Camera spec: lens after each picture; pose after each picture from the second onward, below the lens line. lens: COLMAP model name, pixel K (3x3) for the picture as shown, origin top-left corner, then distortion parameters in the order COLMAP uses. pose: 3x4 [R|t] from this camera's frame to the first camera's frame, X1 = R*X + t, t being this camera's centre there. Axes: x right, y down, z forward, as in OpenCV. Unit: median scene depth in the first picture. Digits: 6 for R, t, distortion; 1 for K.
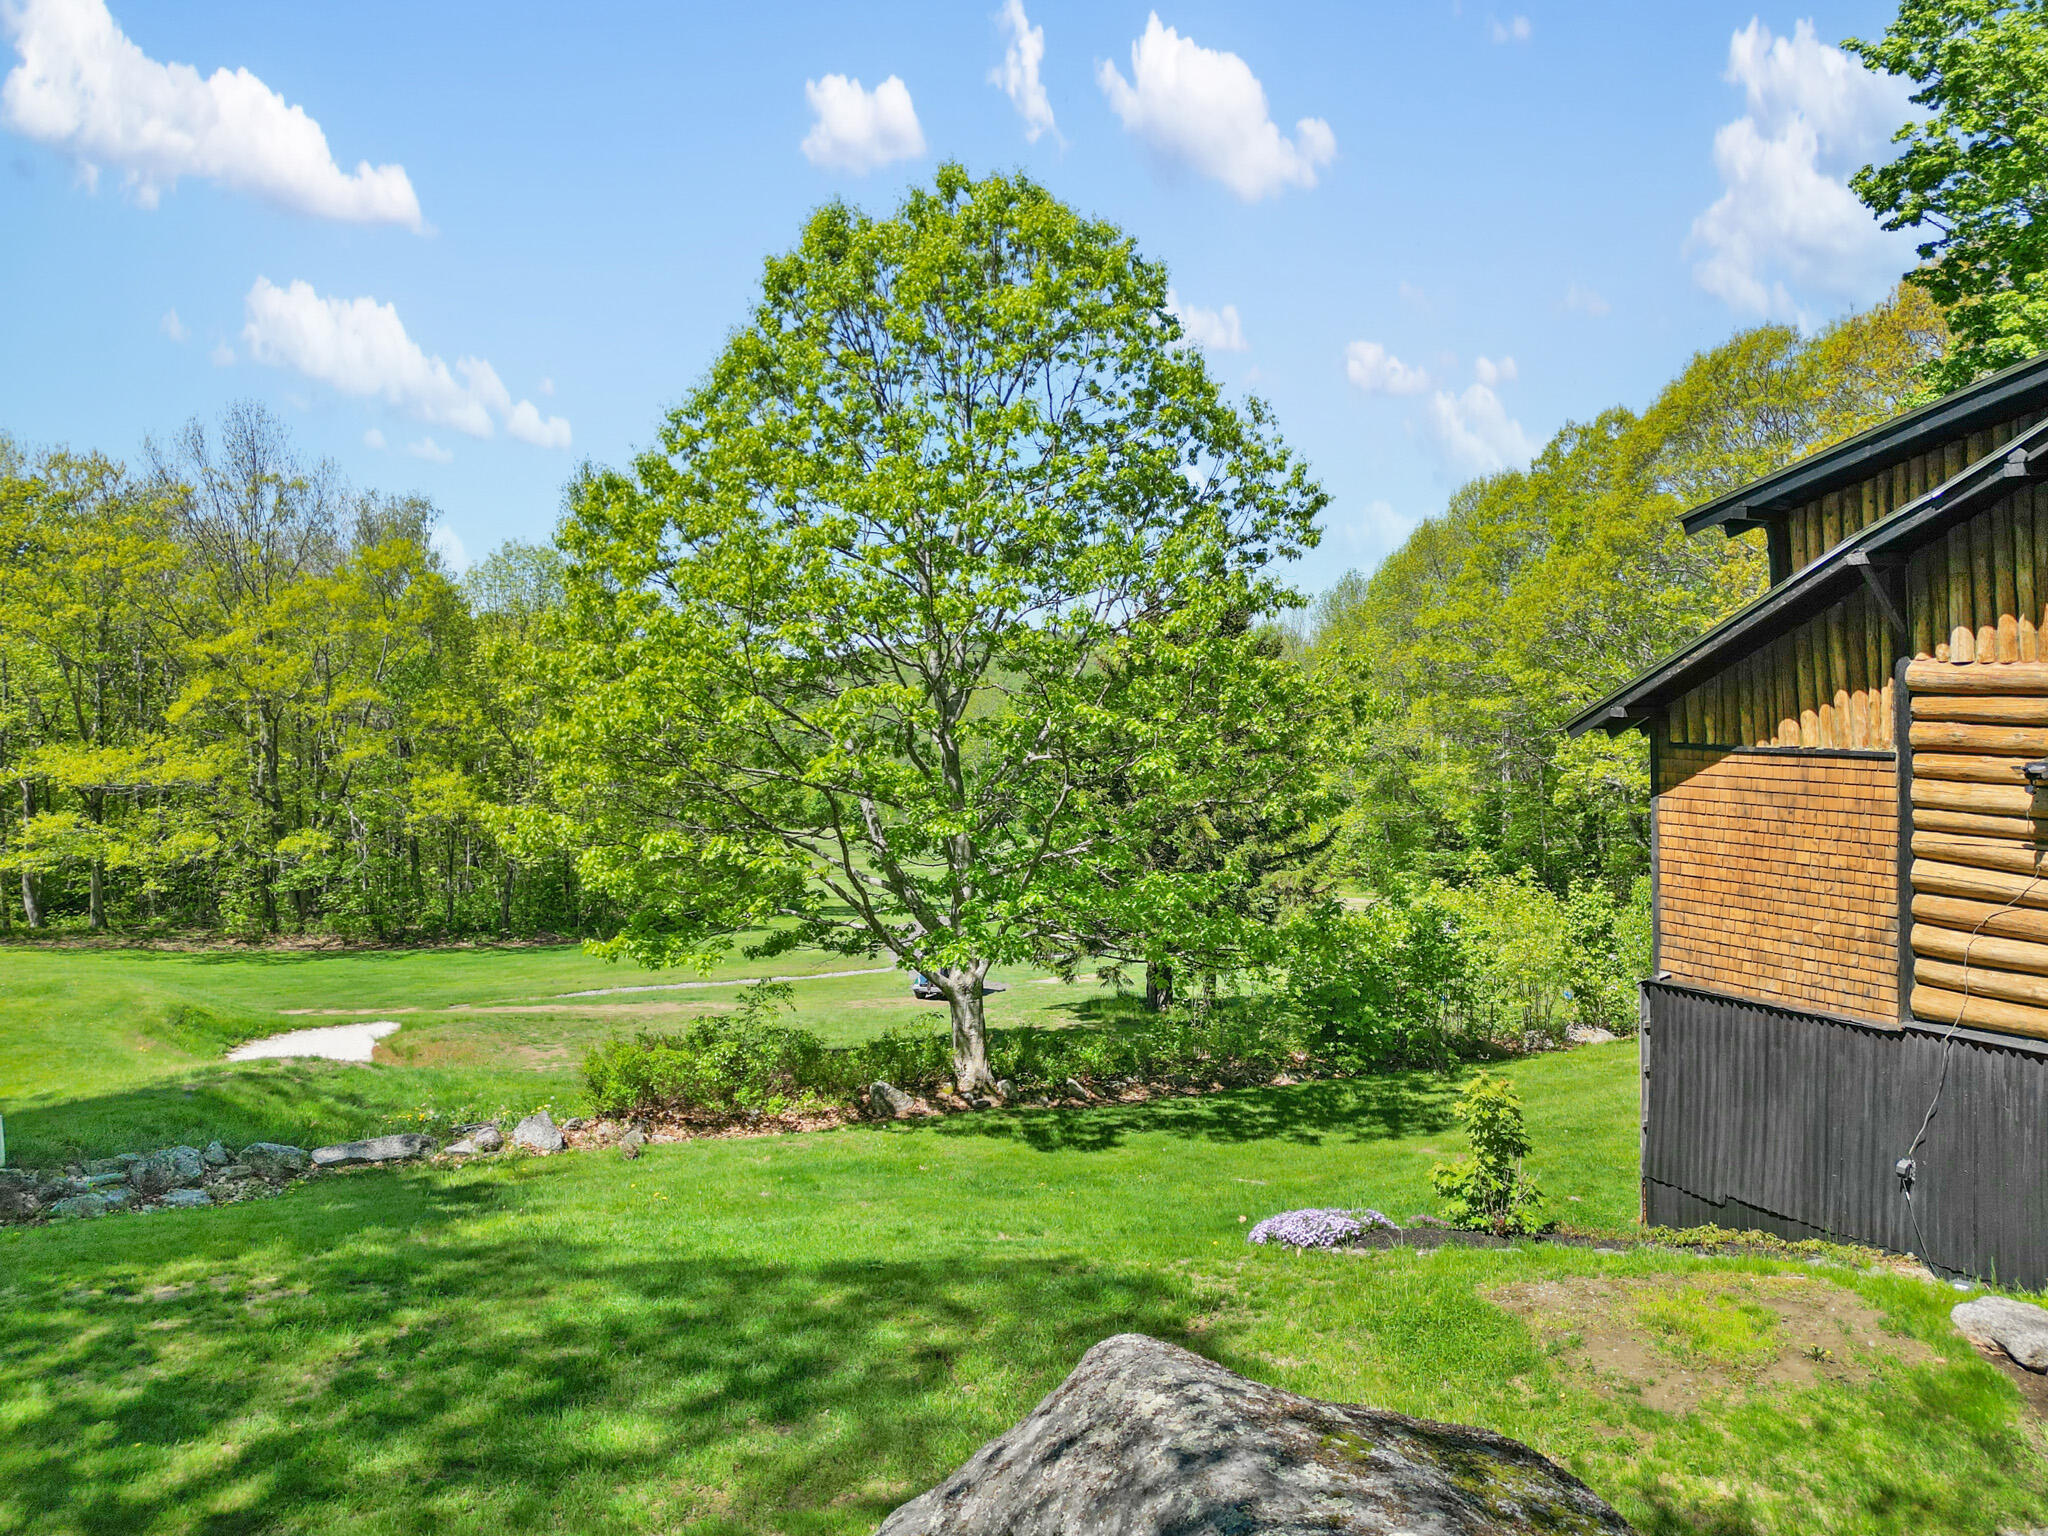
lens RADIAL K [[1449.0, 0, 1024.0], [0, 1449.0, 768.0], [0, 0, 1]] dist [0.085504, -0.101219]
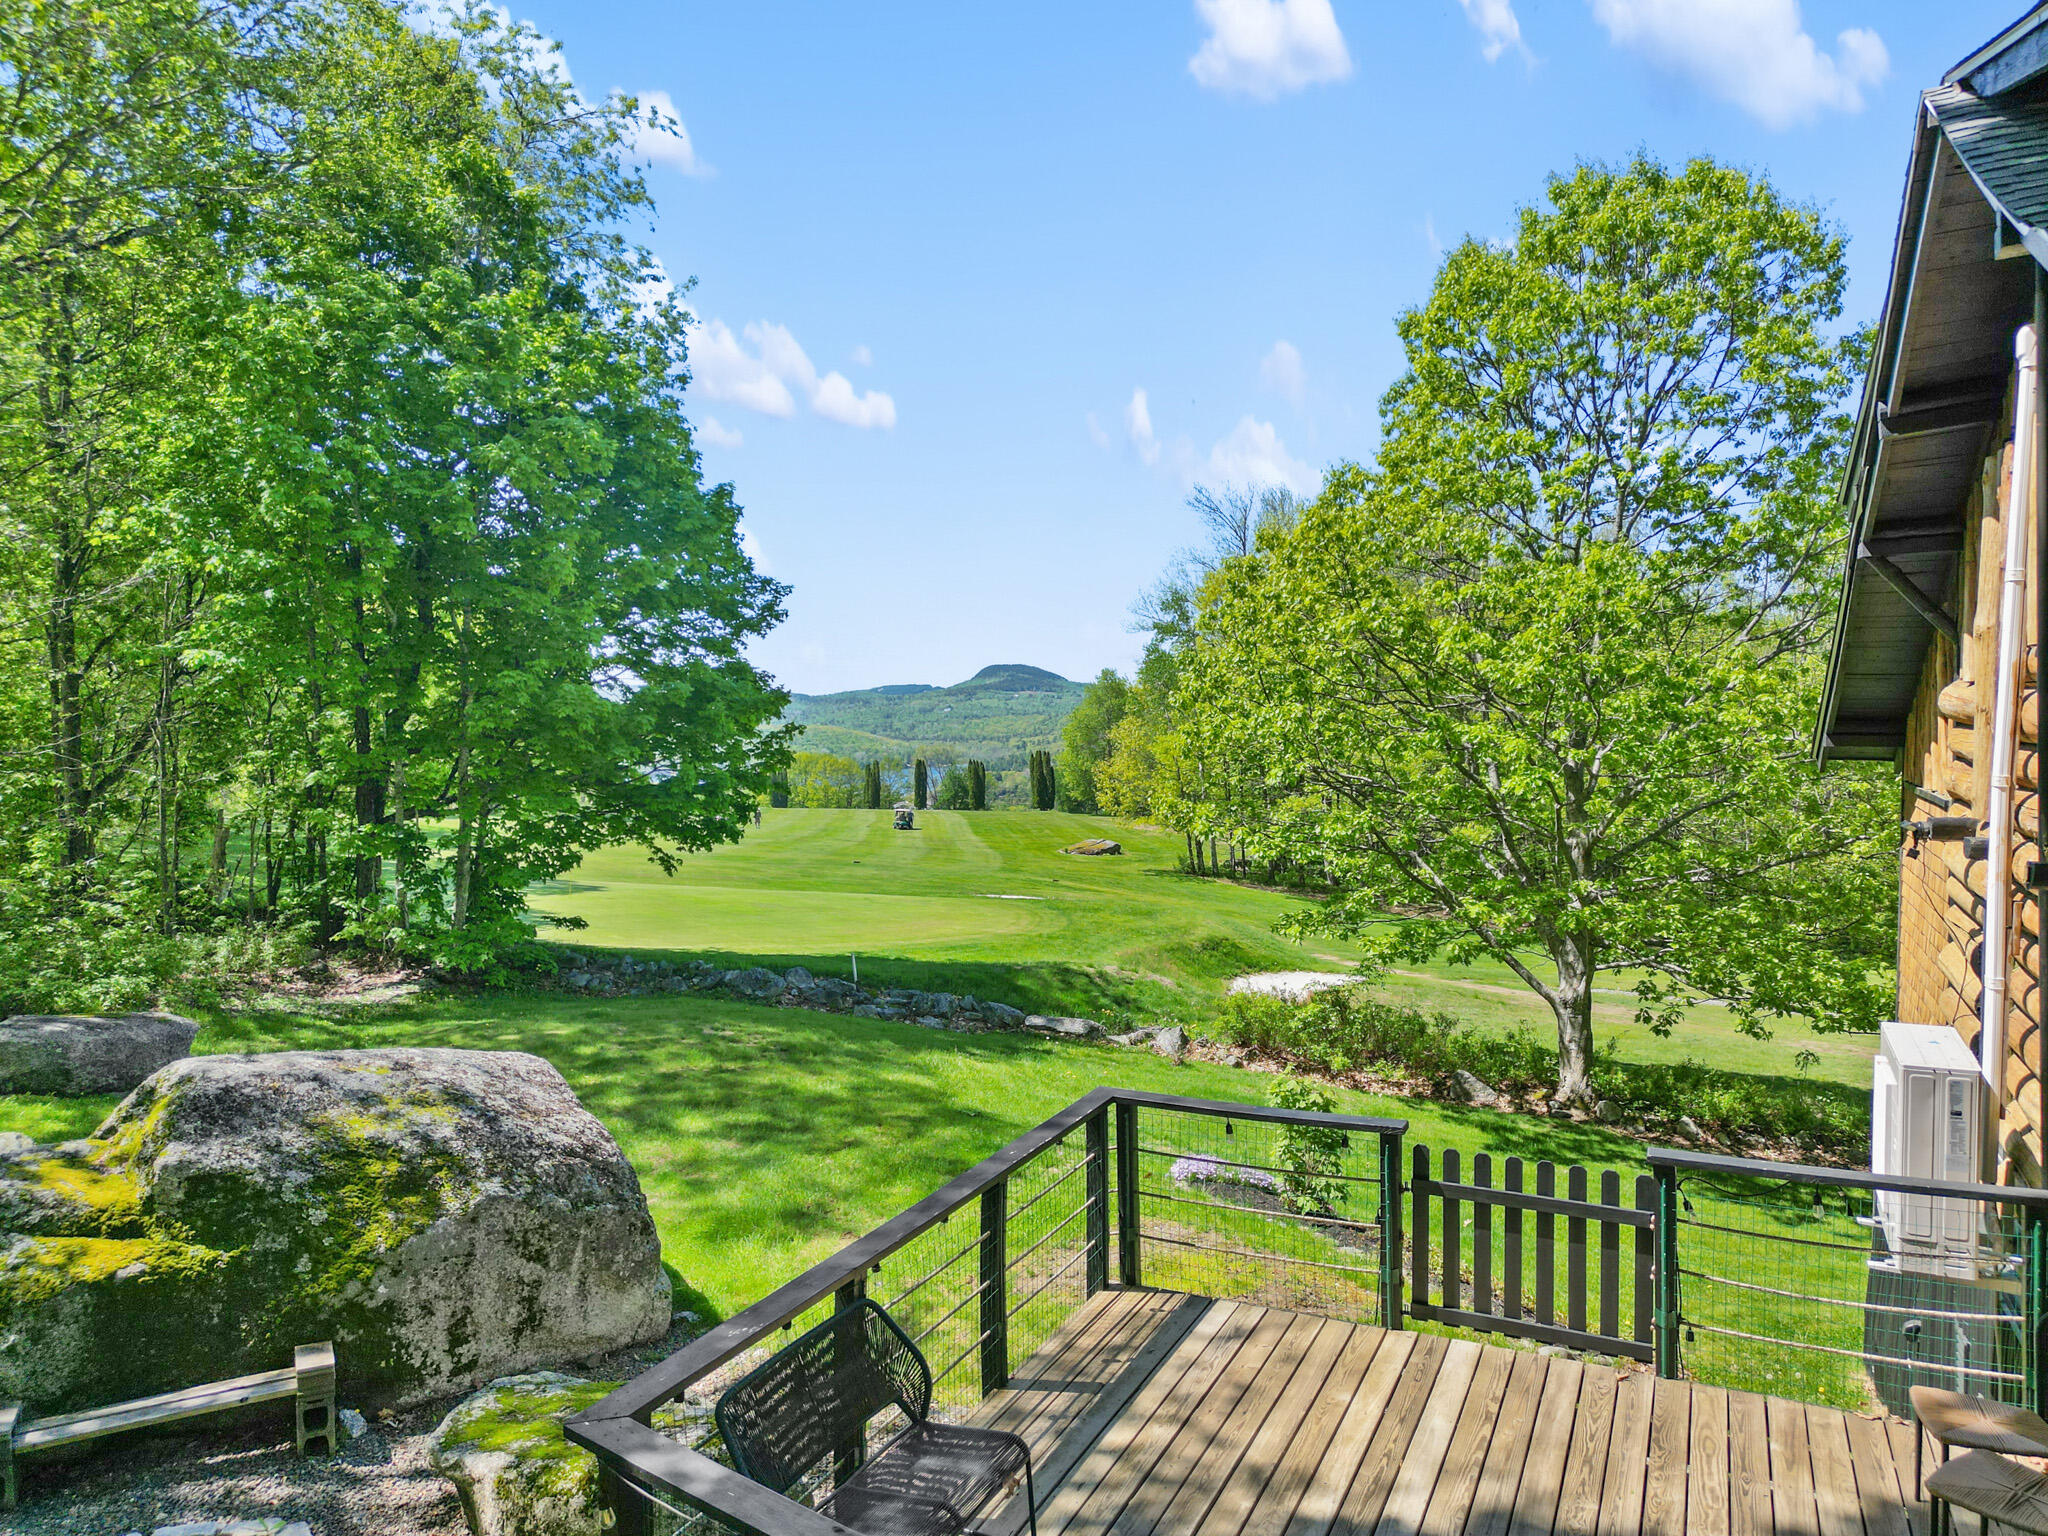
lens RADIAL K [[1420.1, 0, 1030.3], [0, 1420.1, 793.8], [0, 0, 1]] dist [0.075937, -0.100317]
pose [[0.580078, 0.042954, -0.813428, 0.568979], [-0.031635, 0.999043, 0.030196, -0.010460], [0.813946, 0.008217, 0.580882, 0.122768]]
